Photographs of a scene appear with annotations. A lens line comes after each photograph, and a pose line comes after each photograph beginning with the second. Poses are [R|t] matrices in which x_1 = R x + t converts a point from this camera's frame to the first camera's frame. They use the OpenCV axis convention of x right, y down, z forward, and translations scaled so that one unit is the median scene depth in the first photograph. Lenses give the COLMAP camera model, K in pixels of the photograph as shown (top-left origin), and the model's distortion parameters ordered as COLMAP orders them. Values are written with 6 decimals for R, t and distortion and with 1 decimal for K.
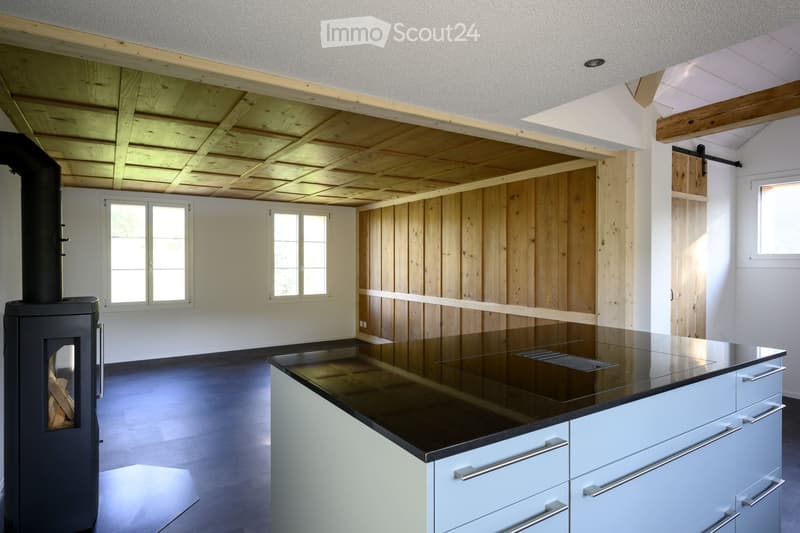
lens RADIAL K [[454.0, 0, 396.4], [0, 454.0, 266.1], [0, 0, 1]] dist [0.000974, -0.000569]
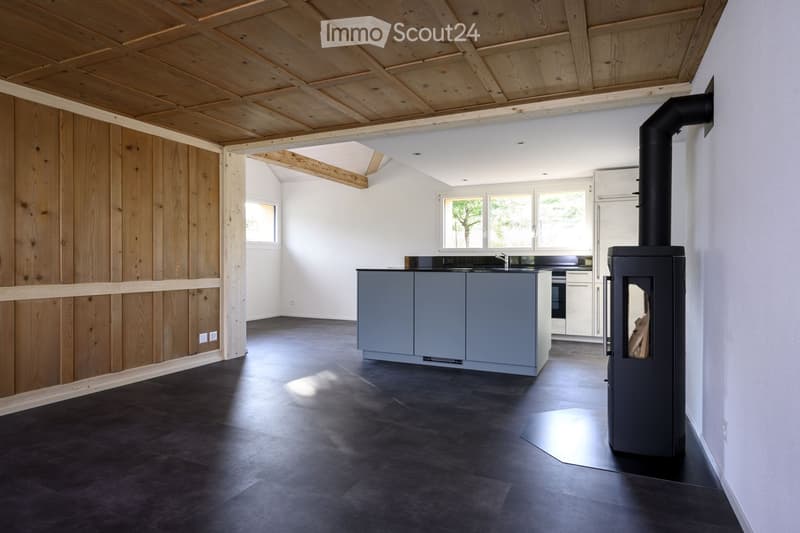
lens RADIAL K [[457.6, 0, 398.8], [0, 457.6, 265.2], [0, 0, 1]] dist [0.000992, 0.000282]
pose [[-0.532185, -0.001859, 0.846626, -0.759769], [0.012970, 0.999862, 0.010349, 0.060496], [-0.846528, 0.016488, -0.532088, 1.136550]]
